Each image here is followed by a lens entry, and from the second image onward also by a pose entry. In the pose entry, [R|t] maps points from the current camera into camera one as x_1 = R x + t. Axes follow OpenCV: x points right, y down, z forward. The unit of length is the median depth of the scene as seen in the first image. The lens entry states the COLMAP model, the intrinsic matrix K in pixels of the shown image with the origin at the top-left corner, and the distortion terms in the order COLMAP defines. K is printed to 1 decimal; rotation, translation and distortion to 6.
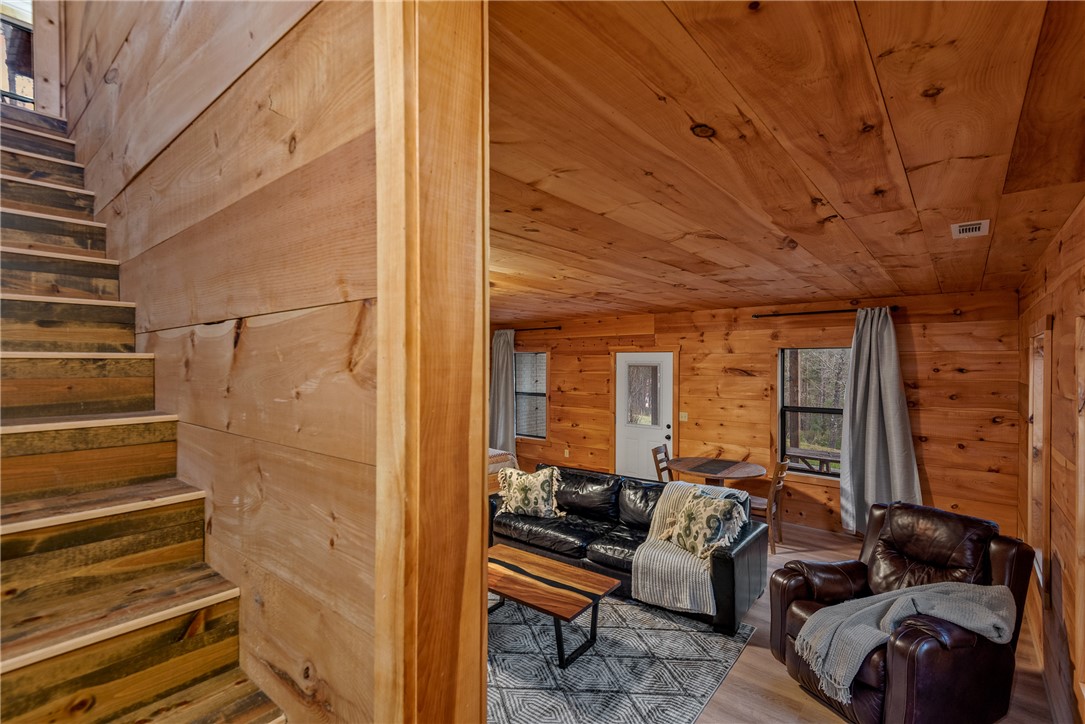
lens RADIAL K [[491.7, 0, 543.9], [0, 491.7, 363.0], [0, 0, 1]] dist [0.033800, -0.022933]
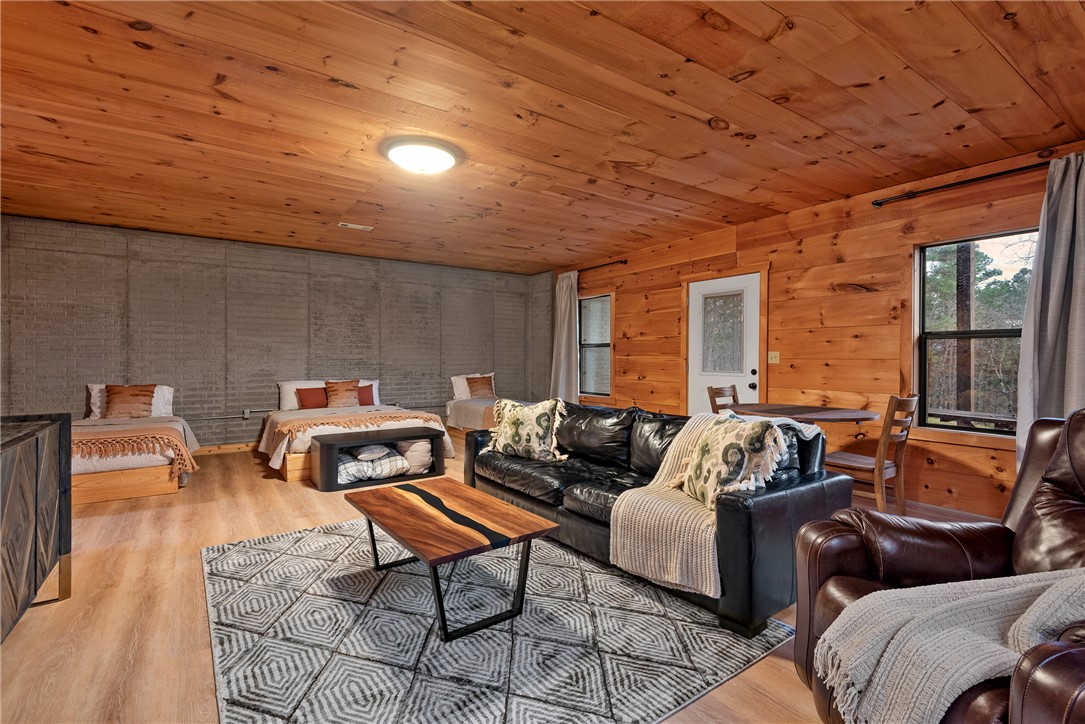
lens RADIAL K [[498.8, 0, 546.1], [0, 498.8, 360.2], [0, 0, 1]] dist [0.035424, -0.022226]
pose [[0.963455, 0.001689, -0.267867, 0.219421], [-0.000332, 0.999987, 0.005109, 0.154177], [0.267872, -0.004833, 0.963442, 0.254108]]
